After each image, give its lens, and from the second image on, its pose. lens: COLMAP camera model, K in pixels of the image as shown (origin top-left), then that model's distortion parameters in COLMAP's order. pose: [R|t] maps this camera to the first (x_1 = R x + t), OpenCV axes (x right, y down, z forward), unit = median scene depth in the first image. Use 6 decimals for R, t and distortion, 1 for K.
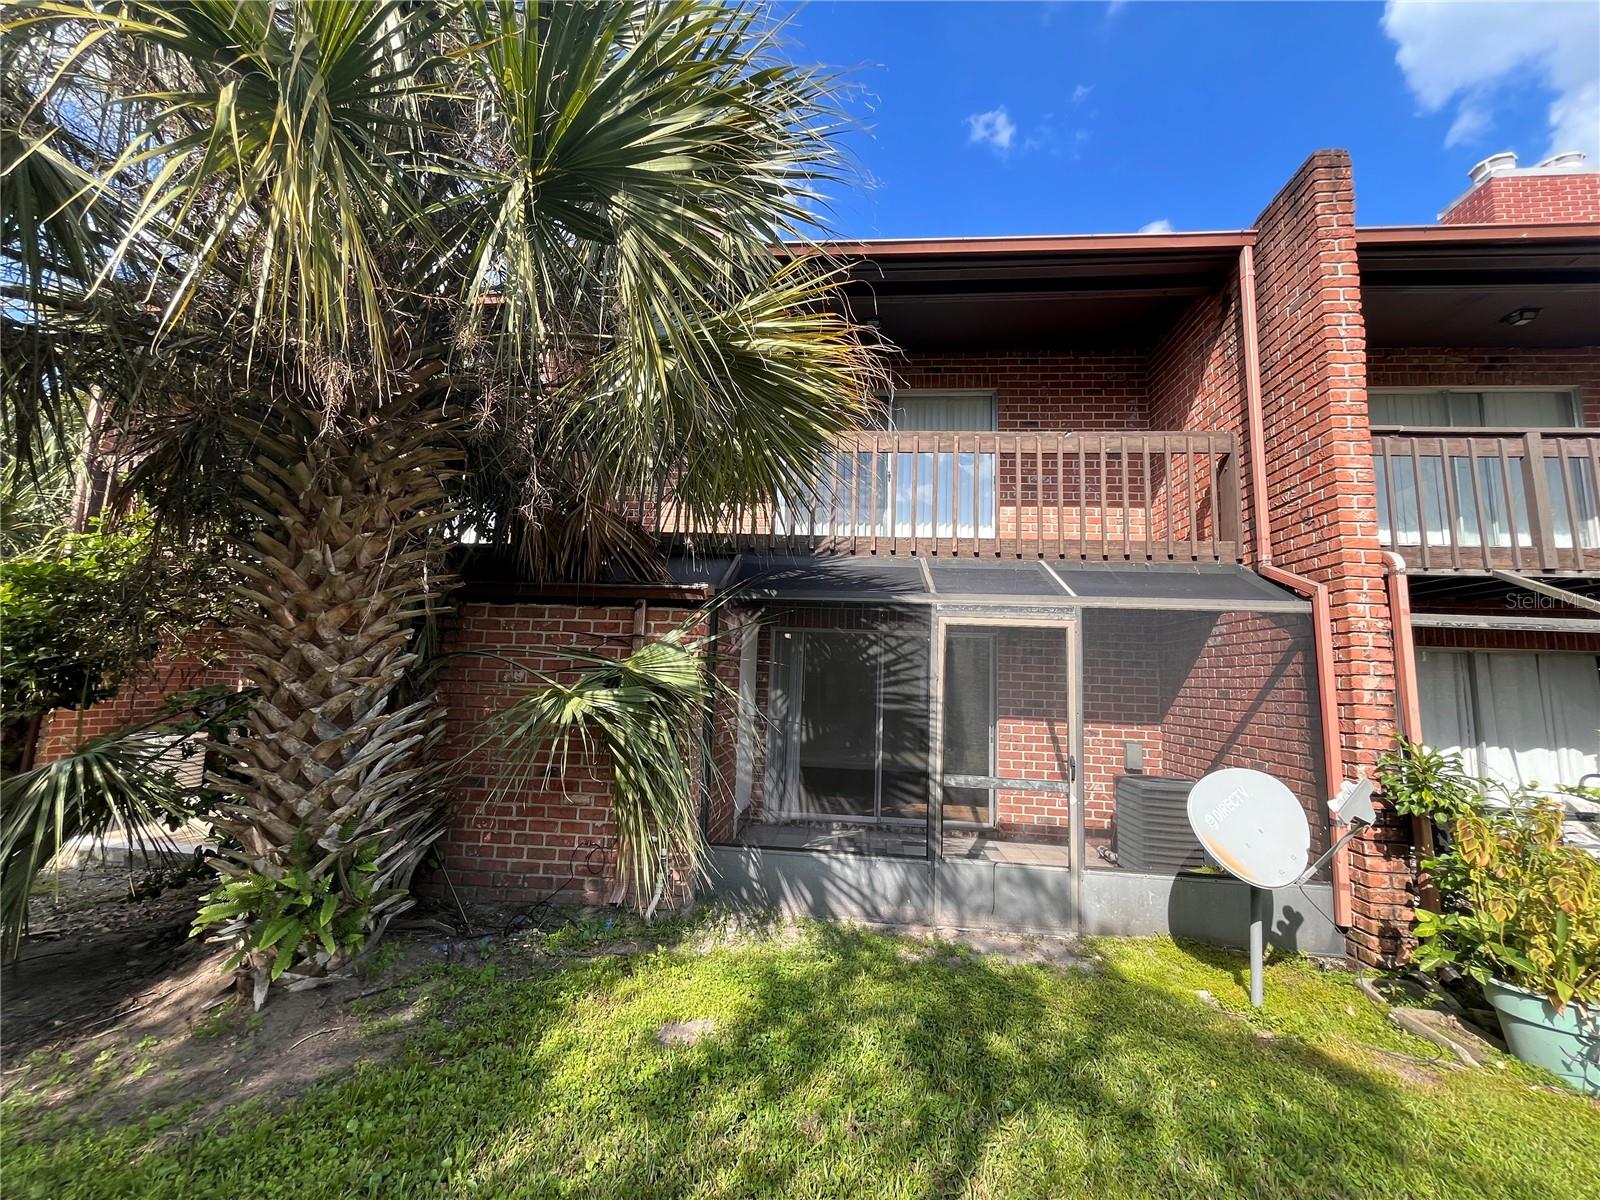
lens RADIAL K [[643.5, 0, 800.0], [0, 643.5, 600.0], [0, 0, 1]] dist [-0.005807, 0.000119]
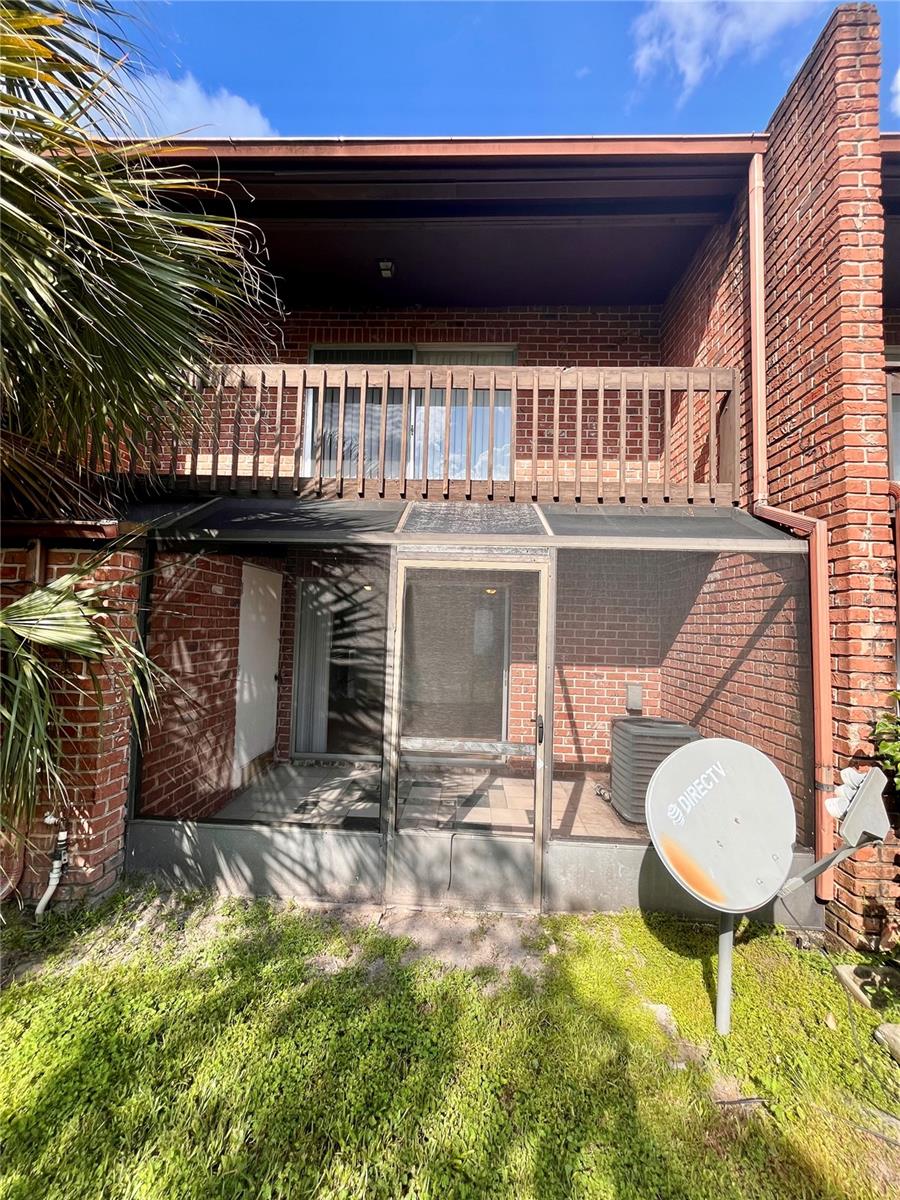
lens RADIAL K [[482.6, 0, 452.6], [0, 482.6, 600.2], [0, 0, 1]] dist [-0.005807, 0.000119]
pose [[0.998493, -0.005790, 0.054582, 0.256338], [0.001650, 0.997138, 0.075580, 0.032554], [-0.054863, -0.075376, 0.995645, 0.340506]]
